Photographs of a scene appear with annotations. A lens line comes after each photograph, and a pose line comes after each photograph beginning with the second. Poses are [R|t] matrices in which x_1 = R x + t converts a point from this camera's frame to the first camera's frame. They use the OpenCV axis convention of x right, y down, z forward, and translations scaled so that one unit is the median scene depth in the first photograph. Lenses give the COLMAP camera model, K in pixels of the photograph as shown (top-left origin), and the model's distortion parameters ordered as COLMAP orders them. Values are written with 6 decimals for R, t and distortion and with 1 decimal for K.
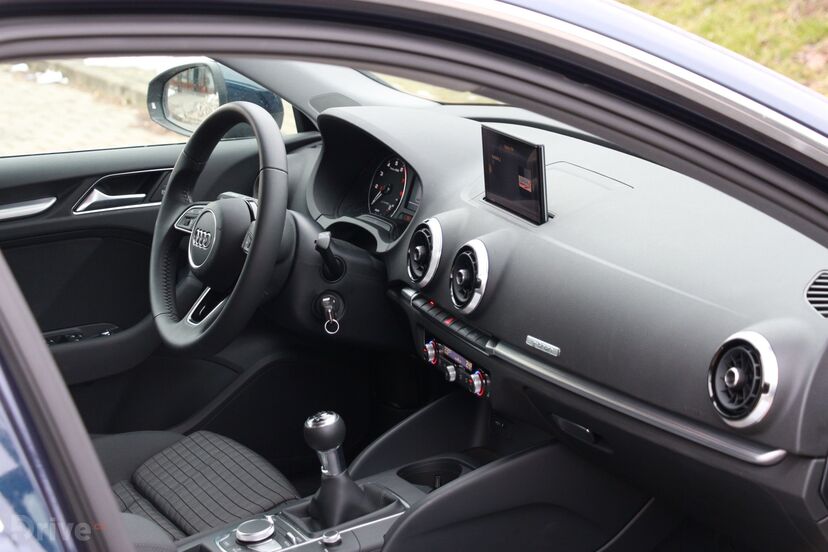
lens RADIAL K [[1817.6, 0, 414.0], [0, 1817.6, 276.0], [0, 0, 1]] dist [0.014643, 0.011559]
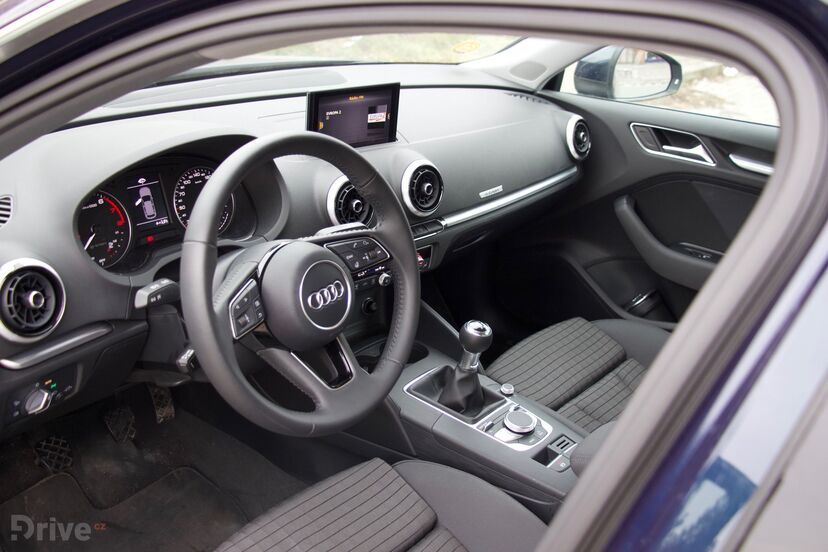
lens RADIAL K [[917.4, 0, 414.0], [0, 917.4, 276.0], [0, 0, 1]] dist [-0.060542, 0.029317]
pose [[-0.409655, -0.339602, 0.846672, -0.525992], [0.166368, 0.884746, 0.435369, -0.223250], [-0.896942, 0.319210, -0.305941, 1.161007]]
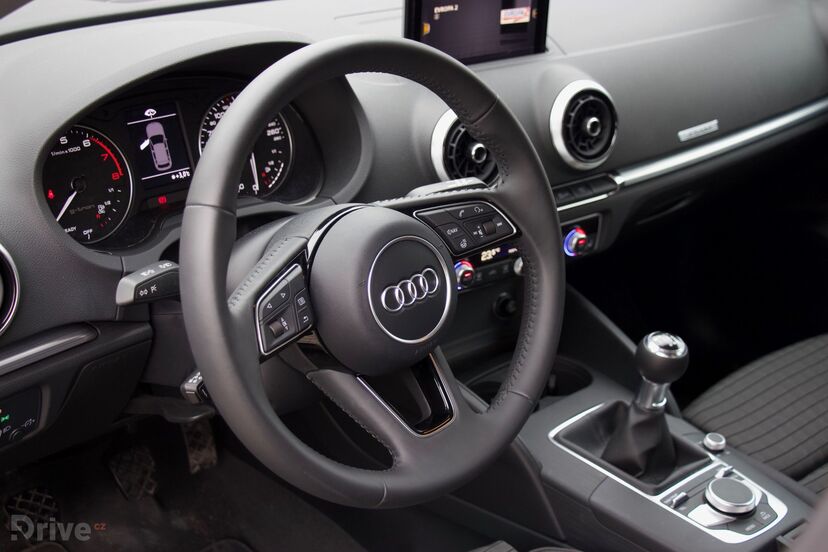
lens RADIAL K [[1337.7, 0, 414.0], [0, 1337.7, 276.0], [0, 0, 1]] dist [0.032804, 0.682111]
pose [[-0.268767, -0.357380, 0.894452, -0.508741], [0.218748, 0.881708, 0.418019, -0.207007], [-0.938037, 0.308009, -0.158798, 1.129176]]
